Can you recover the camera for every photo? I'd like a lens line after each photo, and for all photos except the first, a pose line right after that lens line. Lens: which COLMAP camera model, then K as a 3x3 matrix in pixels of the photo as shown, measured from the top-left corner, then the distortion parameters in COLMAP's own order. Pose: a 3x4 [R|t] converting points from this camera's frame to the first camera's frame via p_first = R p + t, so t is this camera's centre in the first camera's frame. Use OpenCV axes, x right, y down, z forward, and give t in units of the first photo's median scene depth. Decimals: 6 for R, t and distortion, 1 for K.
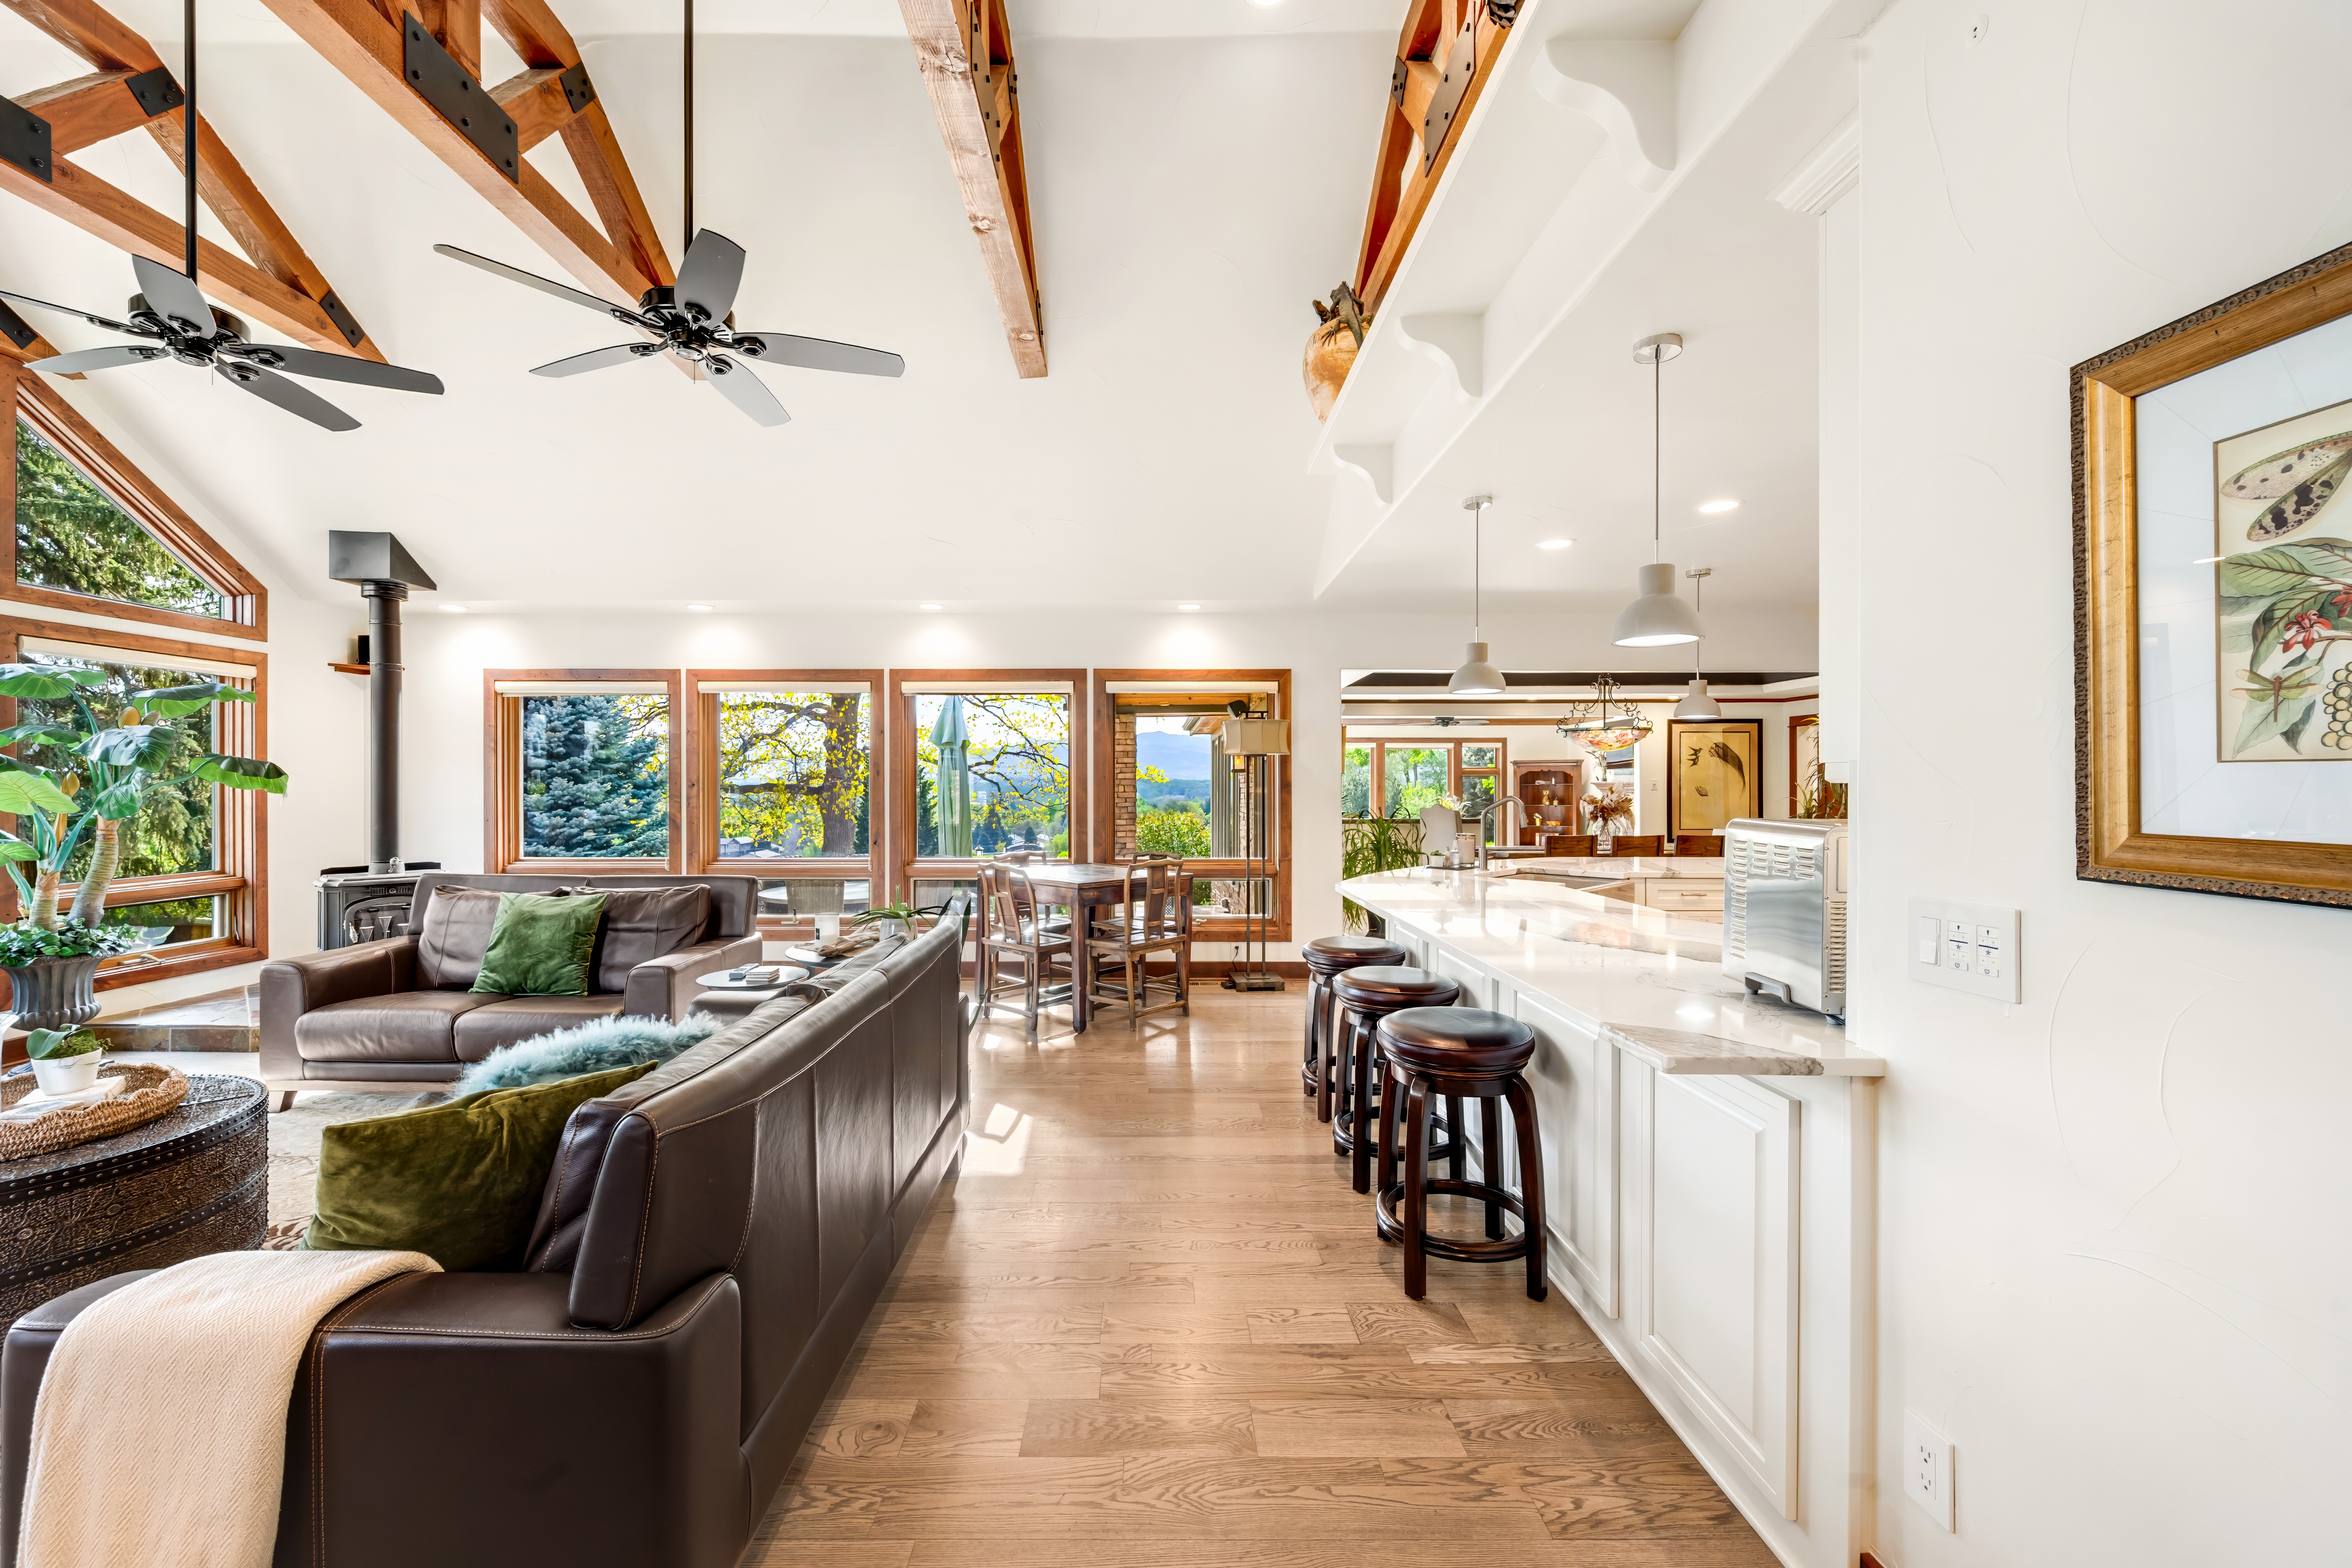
lens RADIAL K [[940.5, 0, 1143.5], [0, 940.5, 782.6], [0, 0, 1]] dist [0.003538, -0.000105]
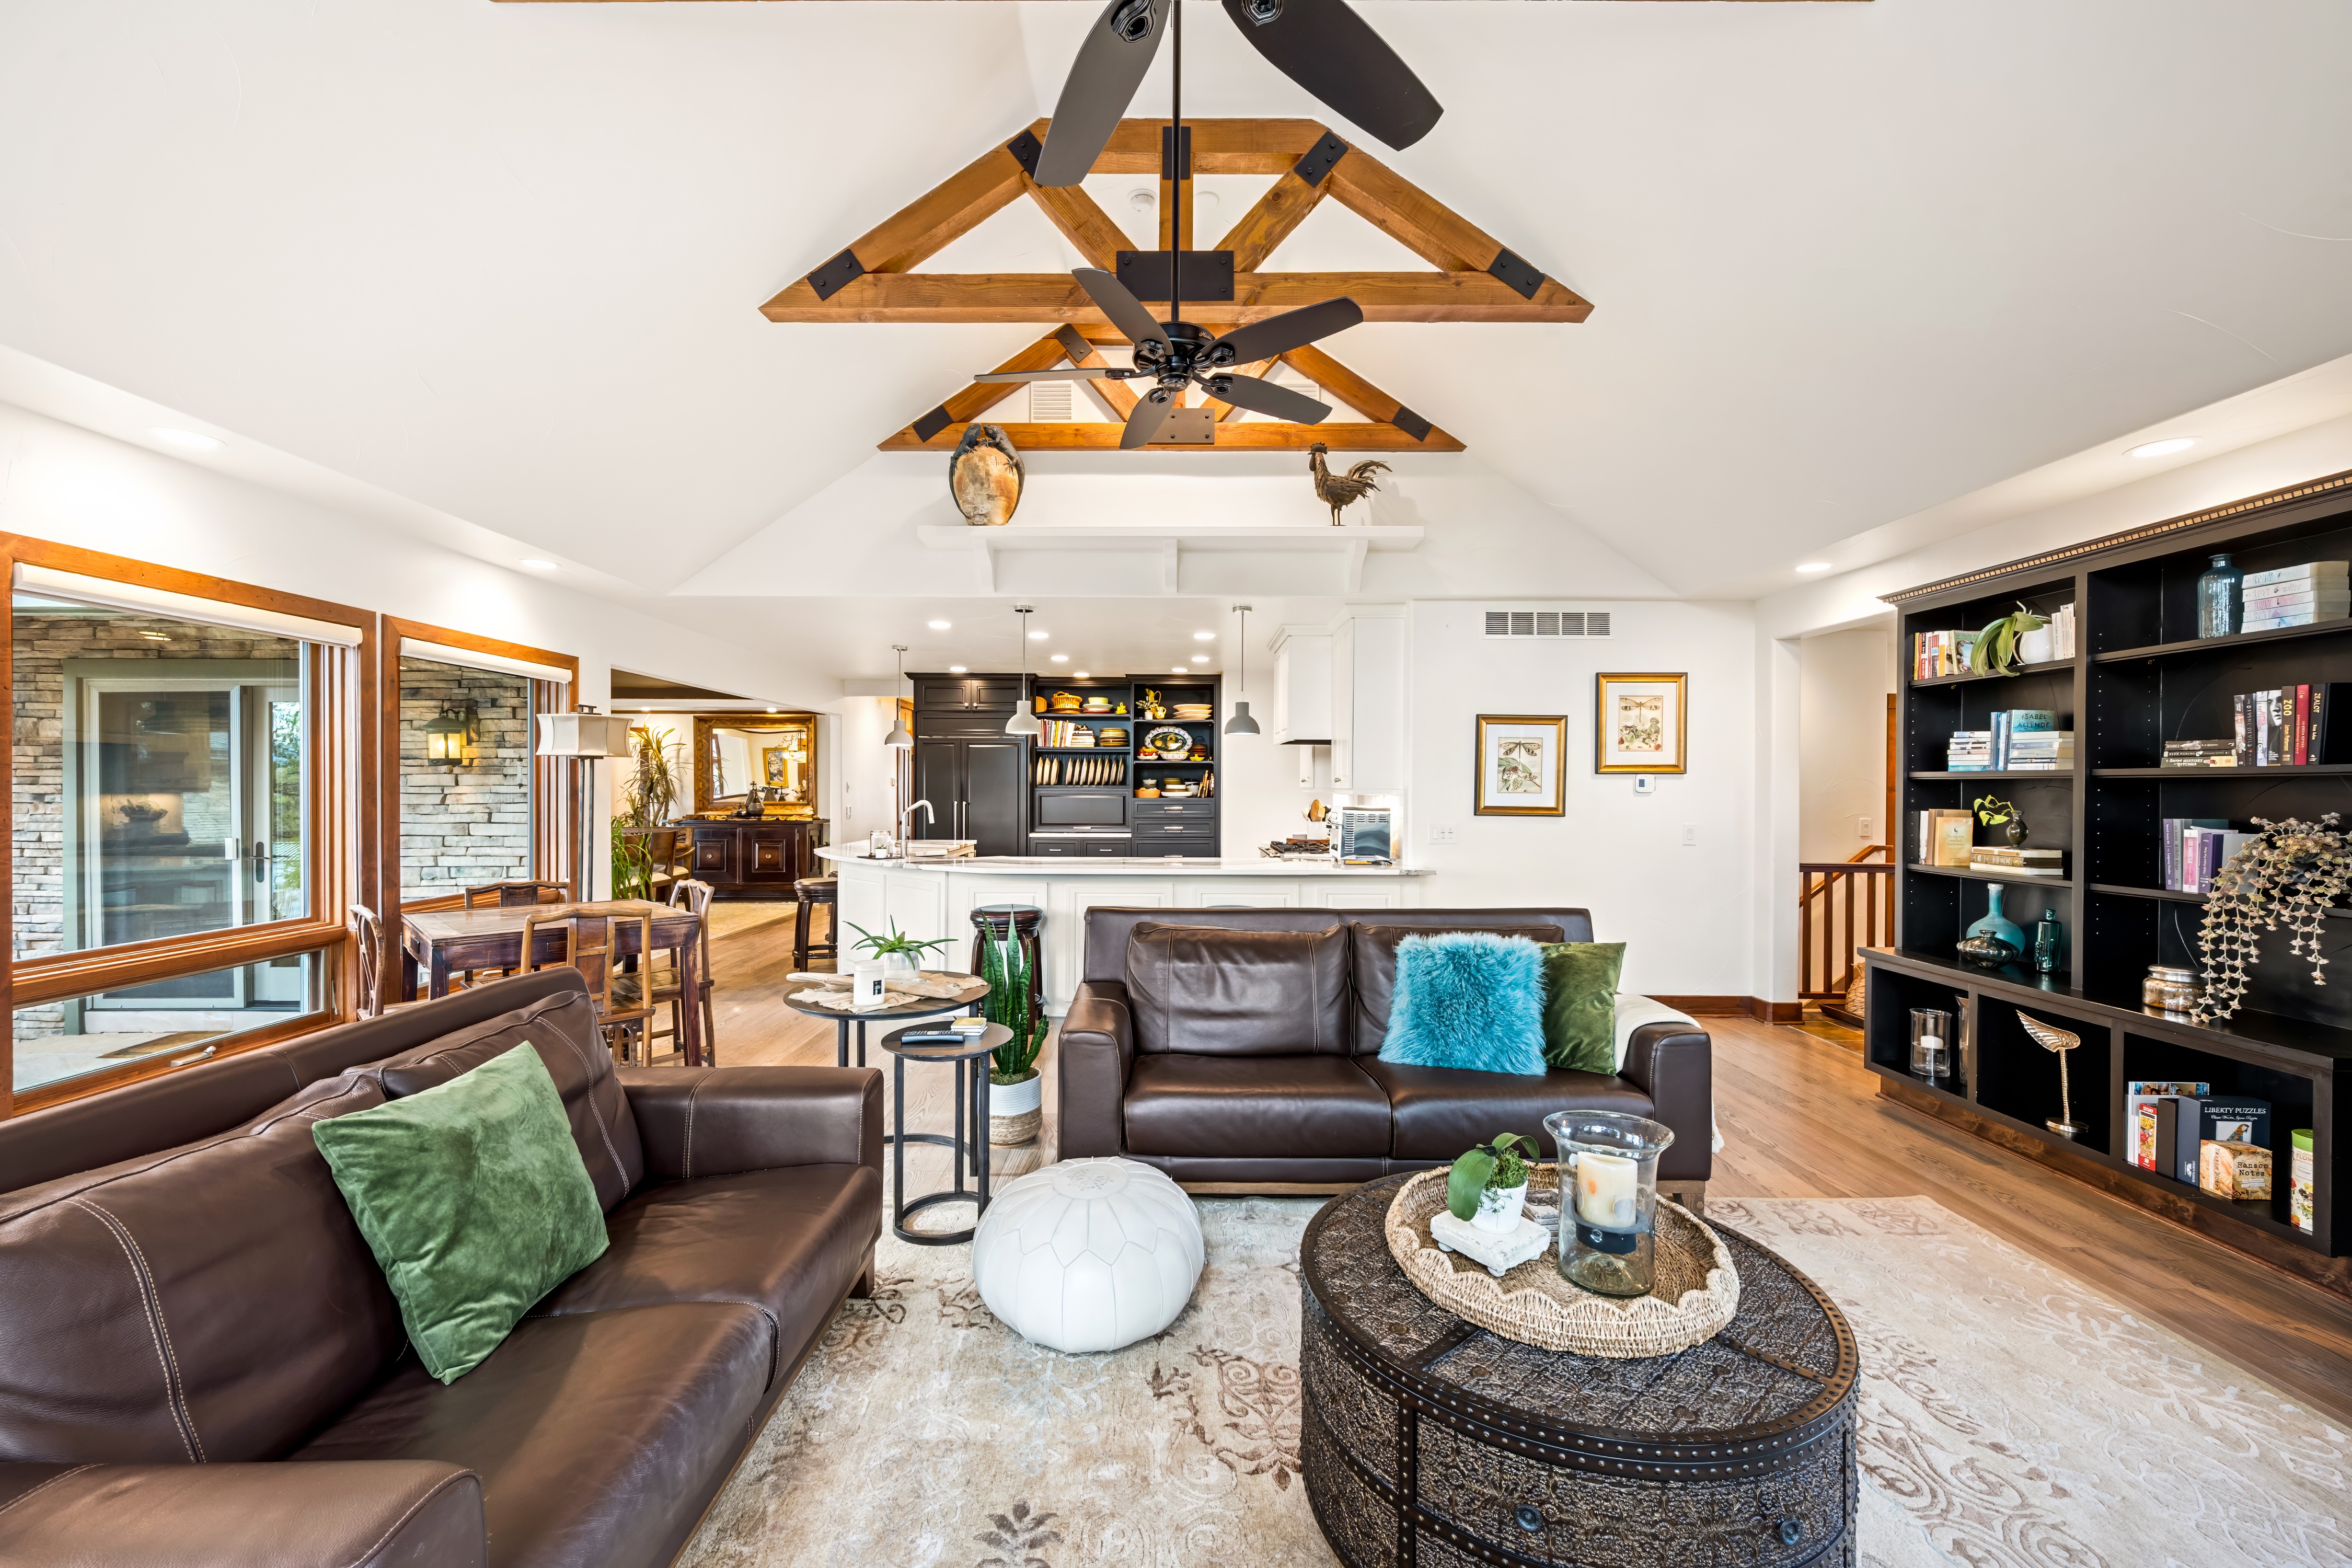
lens RADIAL K [[940.5, 0, 1185.3], [0, 940.5, 783.7], [0, 0, 1]] dist [0.003538, -0.000105]
pose [[-0.011471, 0.003197, 0.999929, -0.792663], [-0.007266, 0.999968, -0.003280, -0.007978], [-0.999908, -0.007303, -0.011448, 0.516623]]
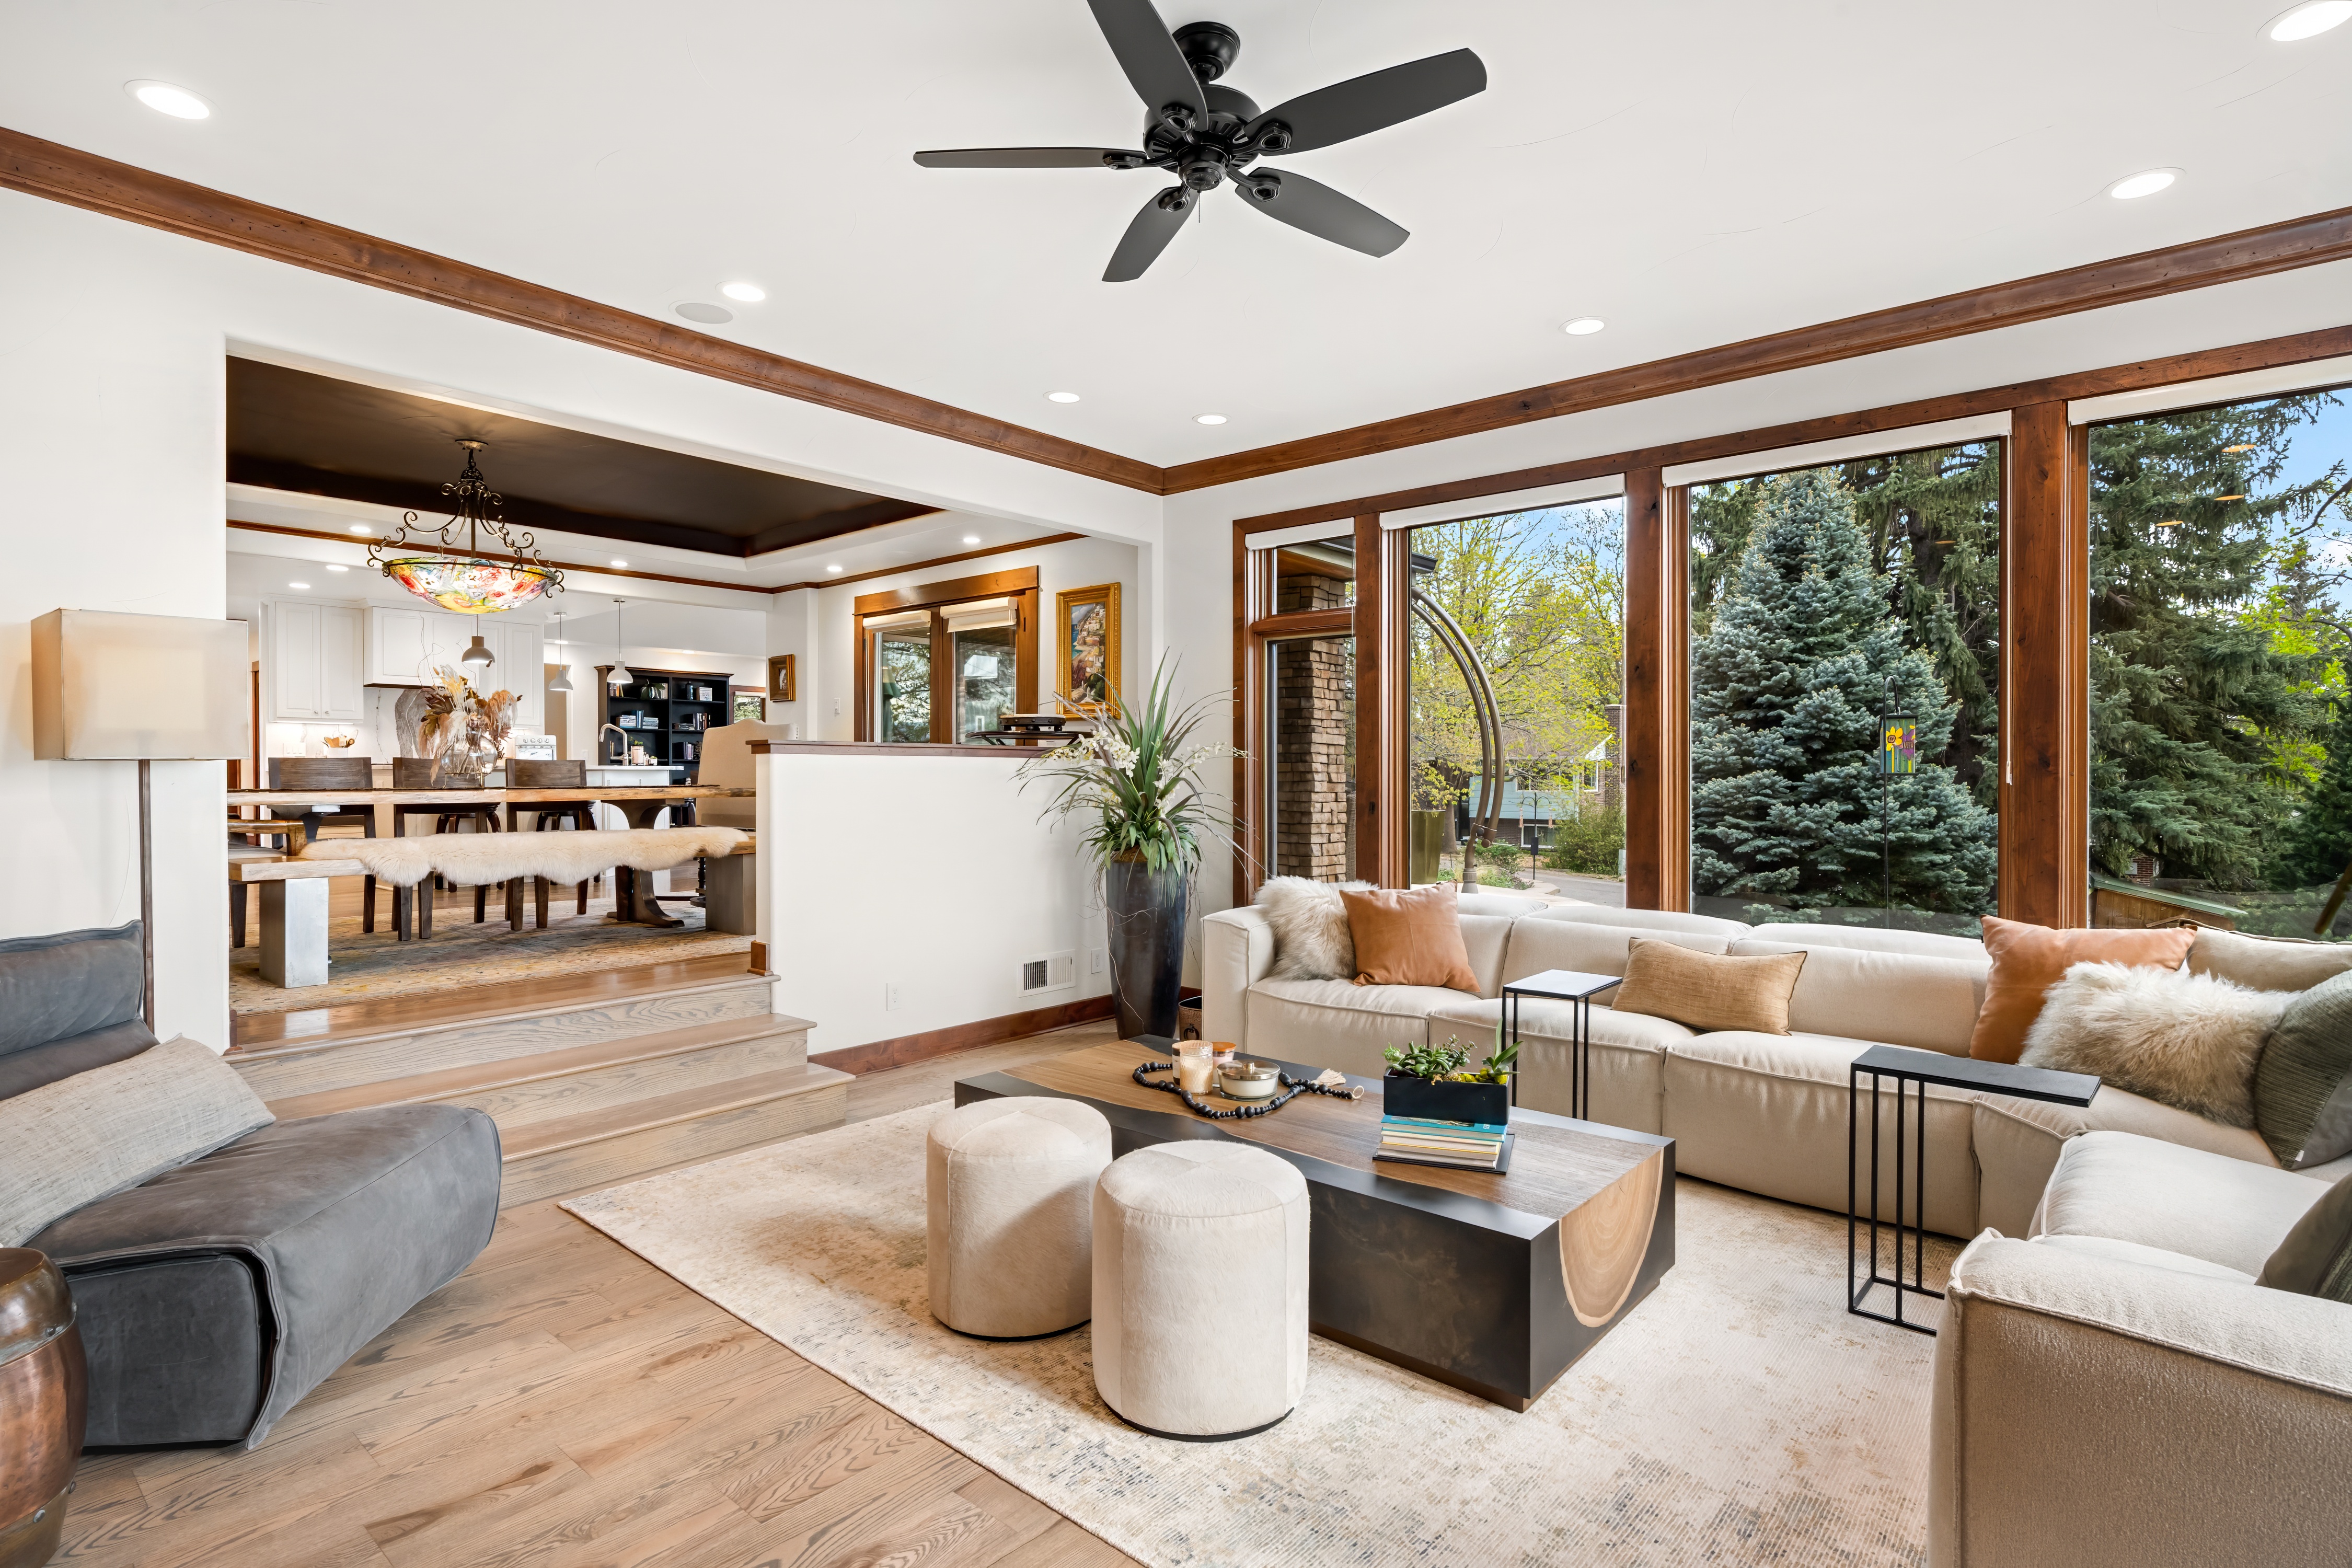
lens RADIAL K [[1201.7, 0, 1176.4], [0, 1201.7, 786.1], [0, 0, 1]] dist [-0.001100, -0.000586]
pose [[-0.657986, 0.007597, -0.752992, 1.128757], [0.005537, 0.999971, 0.005251, 0.100741], [0.753010, -0.000714, -0.658008, 2.677551]]
